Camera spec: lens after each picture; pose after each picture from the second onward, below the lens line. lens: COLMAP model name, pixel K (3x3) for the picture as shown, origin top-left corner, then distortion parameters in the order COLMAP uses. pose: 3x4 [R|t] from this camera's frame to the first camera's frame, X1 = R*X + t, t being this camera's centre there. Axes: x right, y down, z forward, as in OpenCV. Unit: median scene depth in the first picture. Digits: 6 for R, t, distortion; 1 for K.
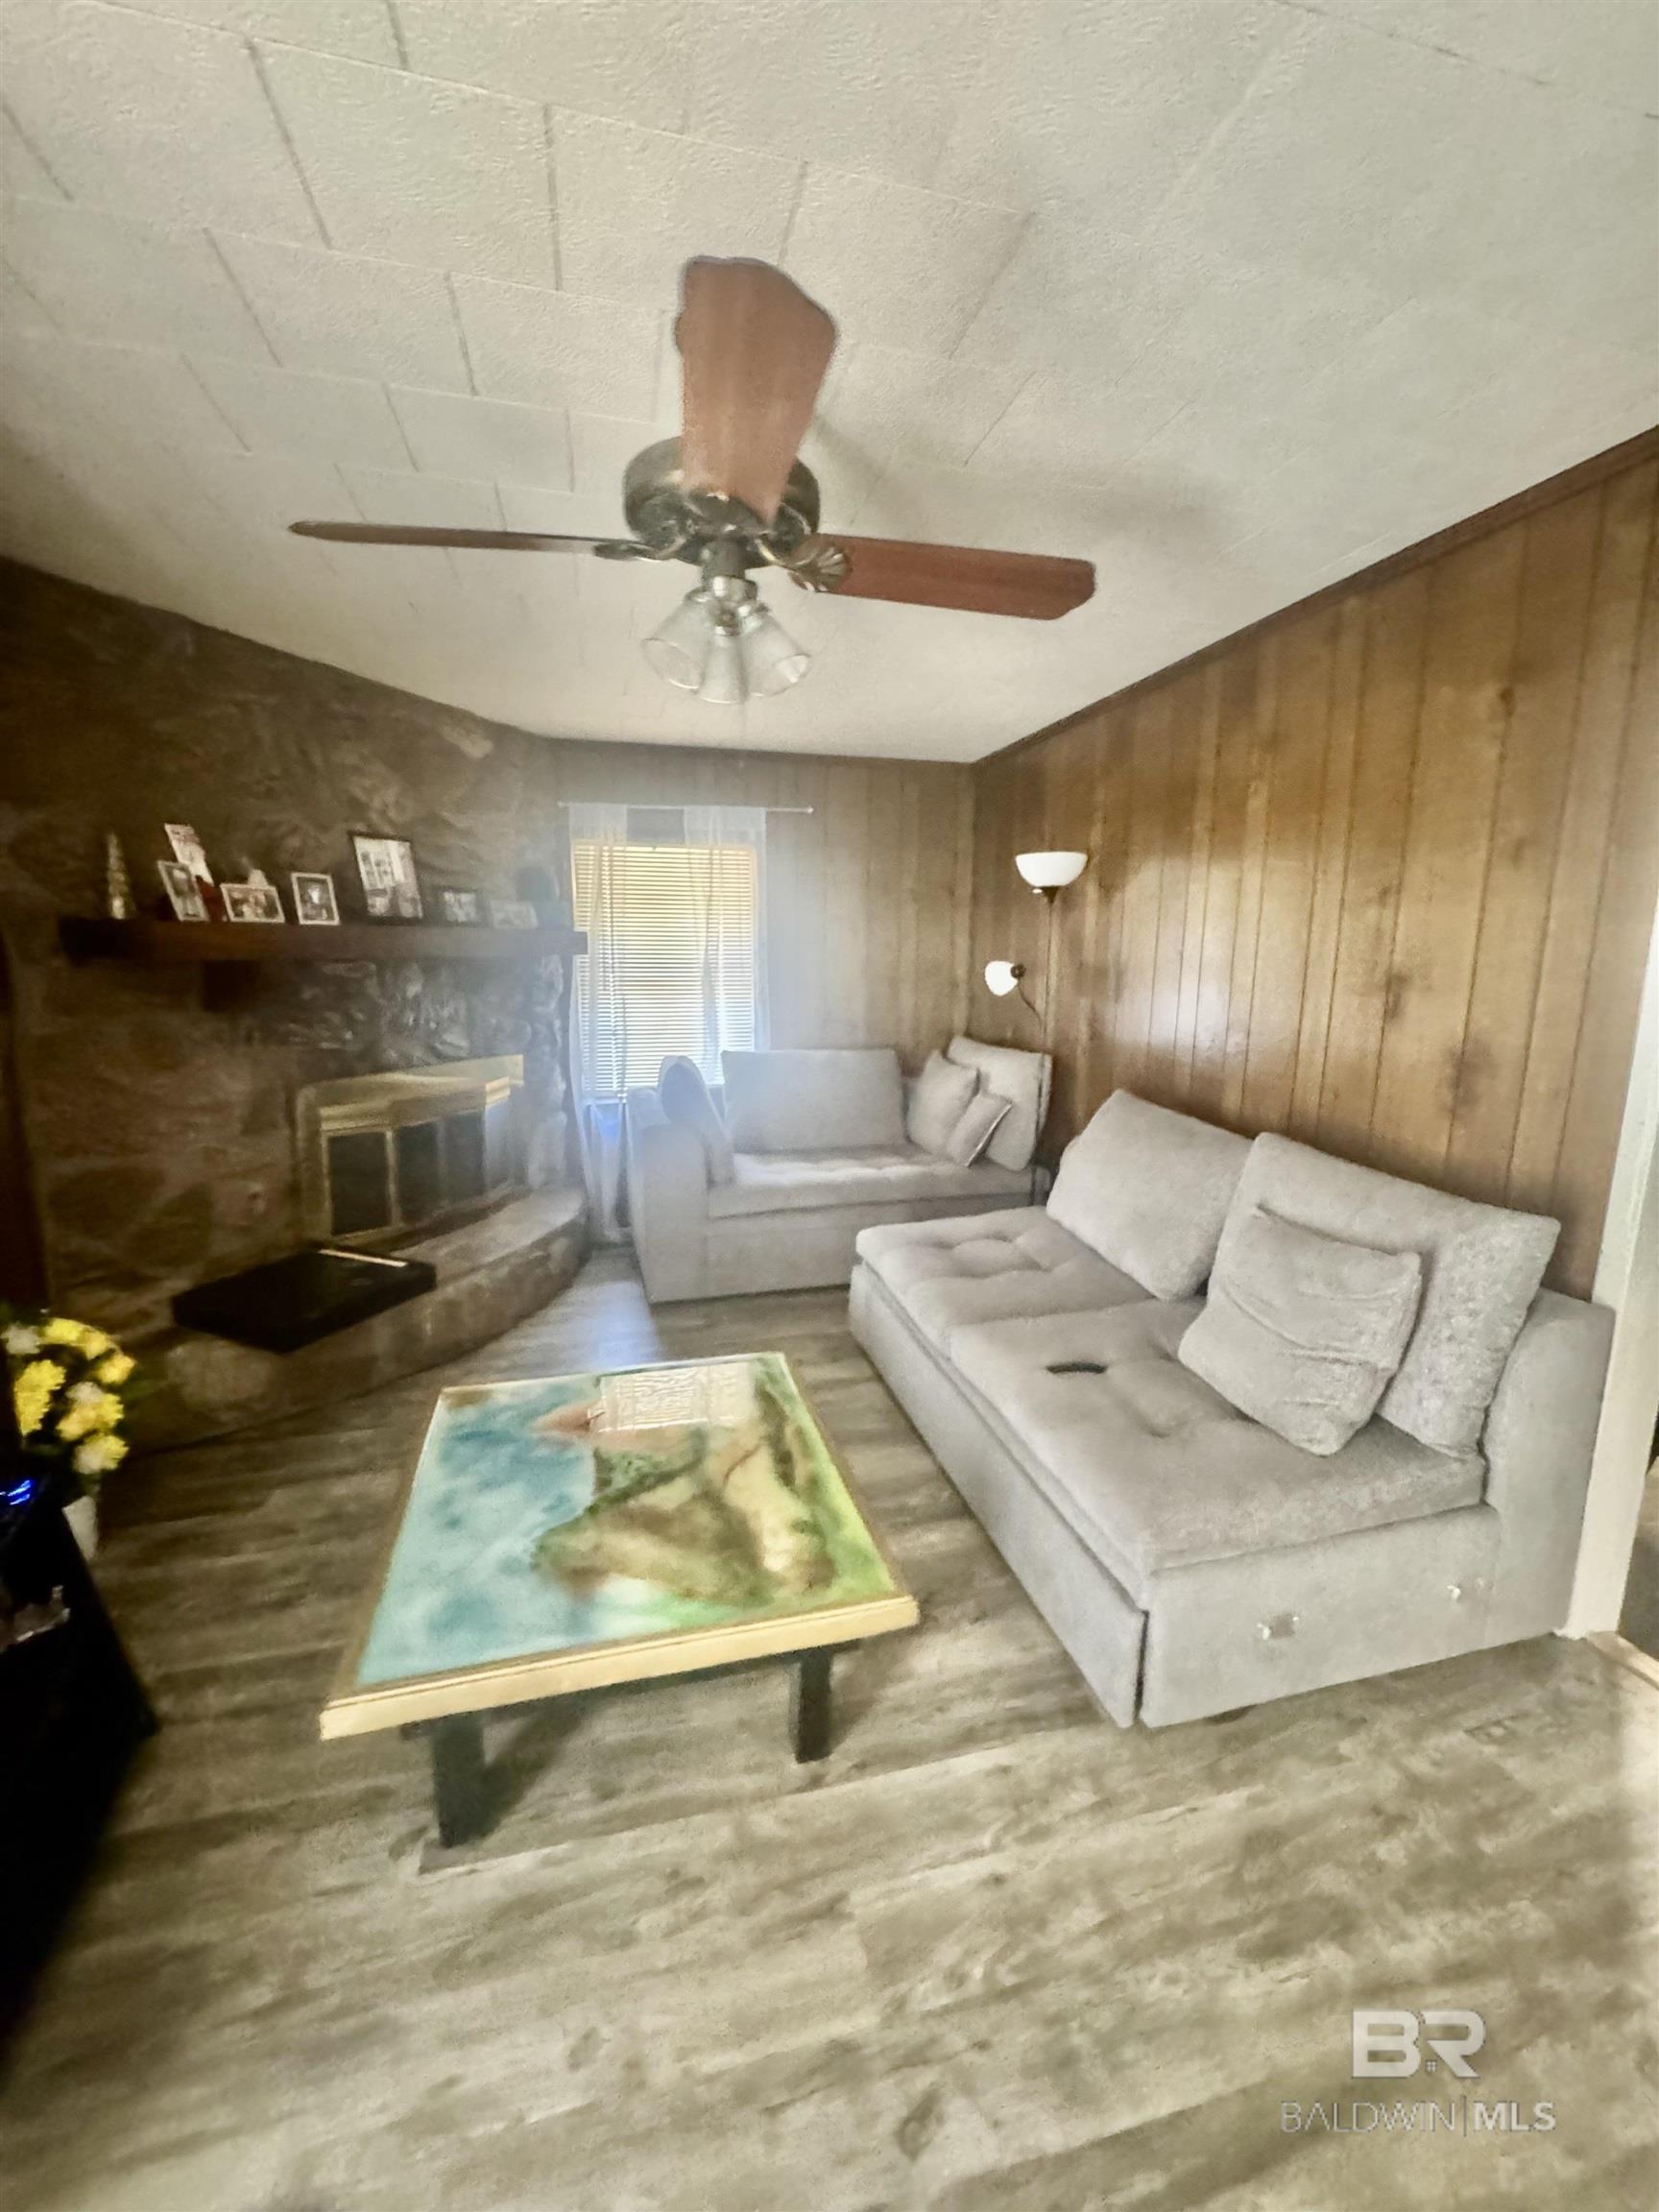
lens RADIAL K [[884.7, 0, 832.8], [0, 884.7, 1106.5], [0, 0, 1]] dist [-0.003679, 0.000304]
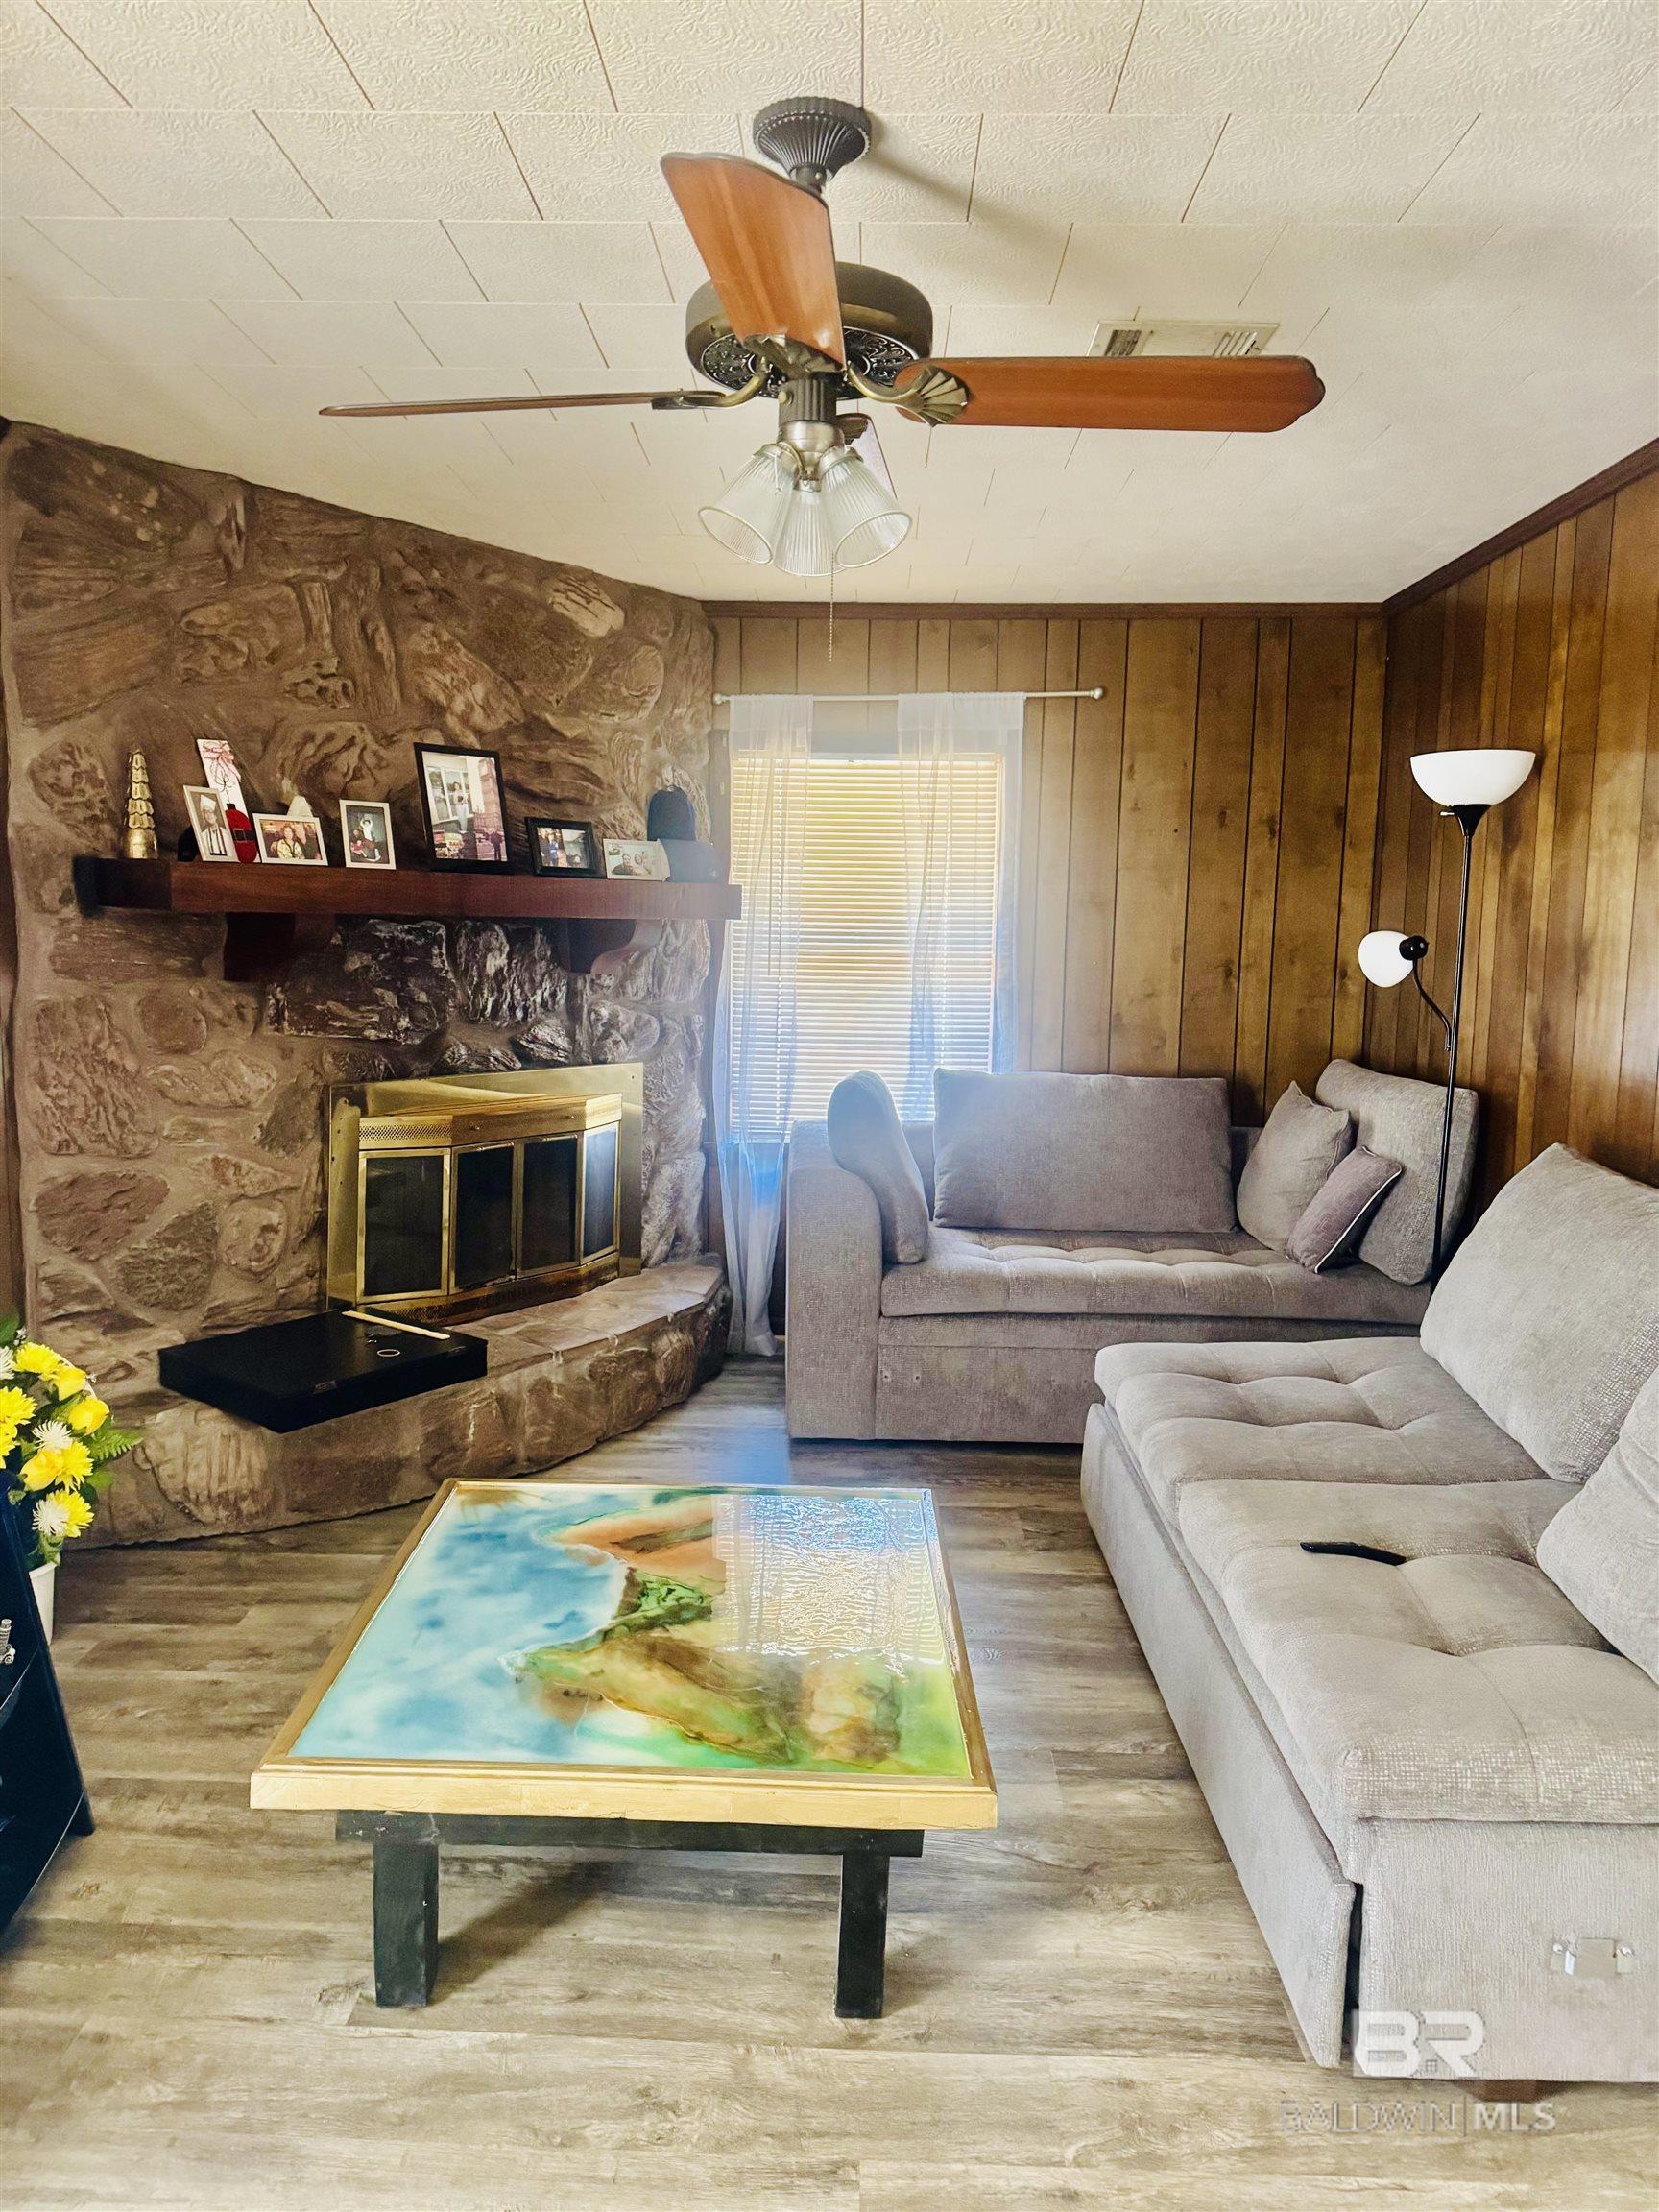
lens RADIAL K [[1543.2, 0, 827.7], [0, 1543.2, 1114.1], [0, 0, 1]] dist [0.080777, -0.106521]
pose [[0.963313, 0.040571, -0.265297, 0.161821], [-0.055168, 0.997332, -0.047800, 0.046230], [0.262650, 0.060682, 0.962981, -0.167555]]
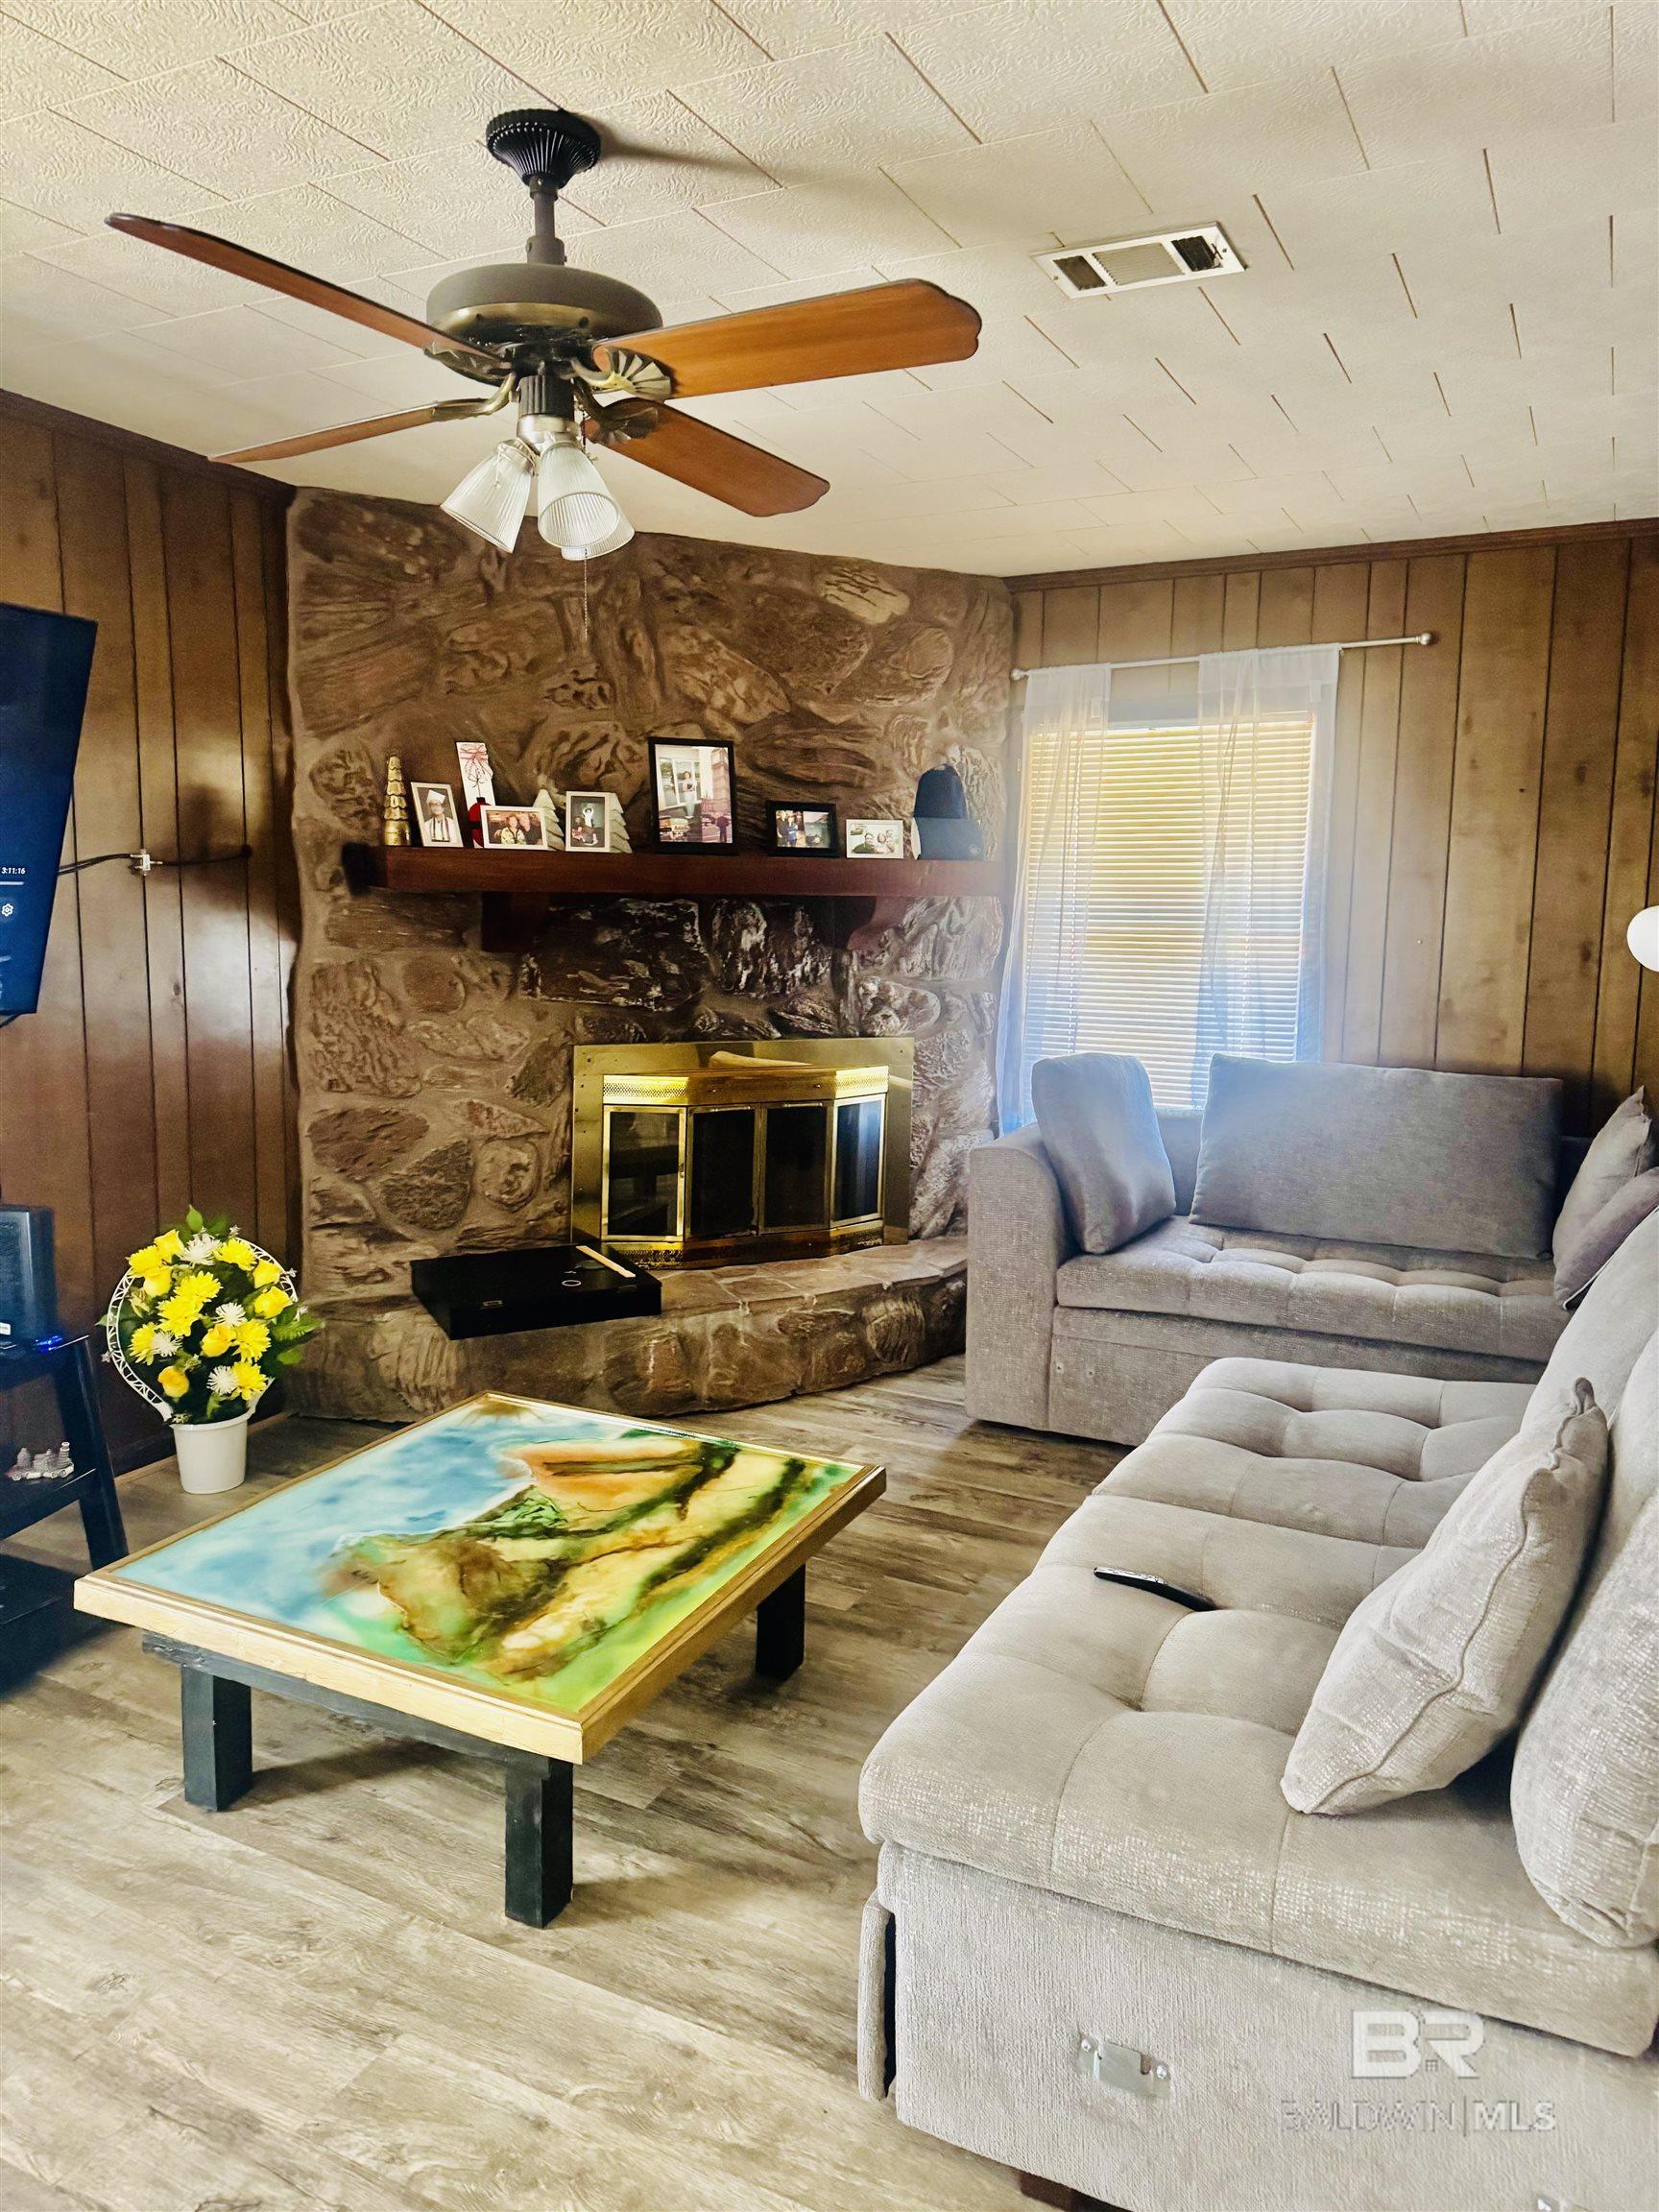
lens RADIAL K [[1542.9, 0, 836.8], [0, 1542.9, 1108.8], [0, 0, 1]] dist [0.095100, -0.107002]
pose [[0.755139, 0.091519, -0.649146, 0.618057], [-0.122370, 0.992482, -0.002428, 0.011342], [0.644043, 0.081269, 0.760660, 0.056607]]
